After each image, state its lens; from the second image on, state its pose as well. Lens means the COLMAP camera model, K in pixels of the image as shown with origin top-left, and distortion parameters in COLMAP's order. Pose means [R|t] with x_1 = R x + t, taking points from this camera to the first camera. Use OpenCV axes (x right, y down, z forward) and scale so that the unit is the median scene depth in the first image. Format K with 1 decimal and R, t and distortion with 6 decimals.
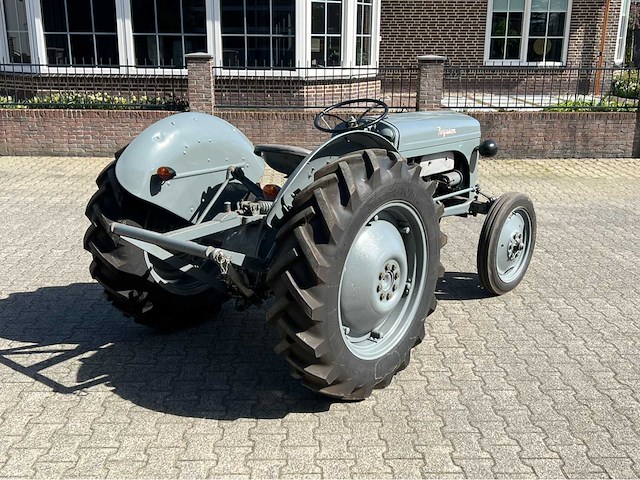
lens RADIAL K [[695.1, 0, 319.9], [0, 695.1, 232.5], [0, 0, 1]] dist [0.134233, -0.290351]
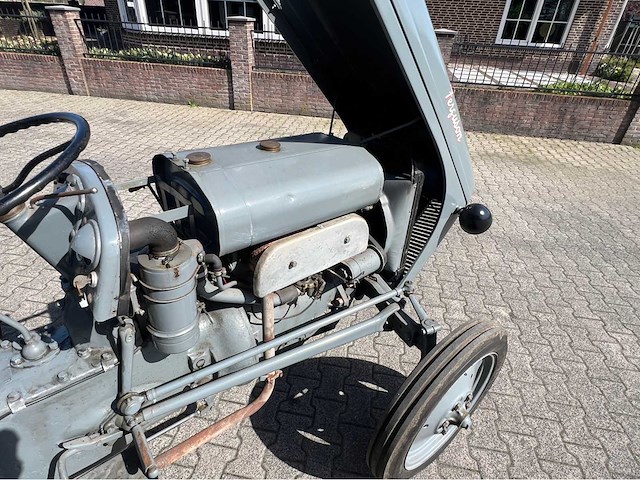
lens RADIAL K [[356.9, 0, 317.9], [0, 356.9, 241.6], [0, 0, 1]] dist [-0.002631, 0.000612]
pose [[0.979927, 0.137948, -0.143925, 0.089106], [-0.091298, 0.952311, 0.291151, -0.079259], [0.177225, -0.272166, 0.945789, 0.342432]]
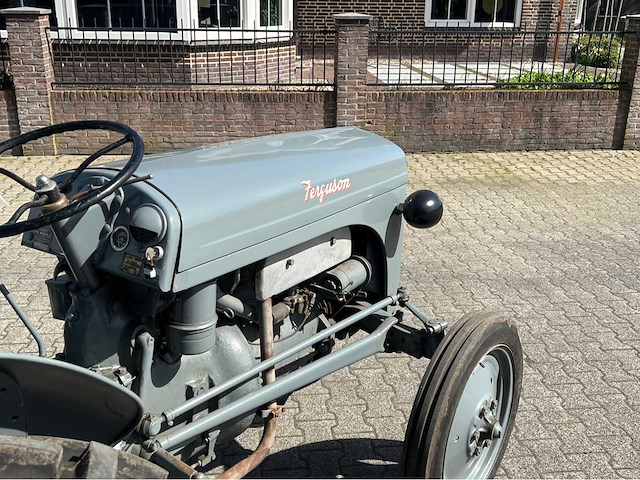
lens RADIAL K [[695.1, 0, 319.9], [0, 695.1, 232.5], [0, 0, 1]] dist [0.134233, -0.290351]
pose [[0.996985, -0.019929, 0.074990, 0.062886], [0.015899, 0.998417, 0.053951, -0.061213], [-0.075946, -0.052596, 0.995724, 0.249683]]
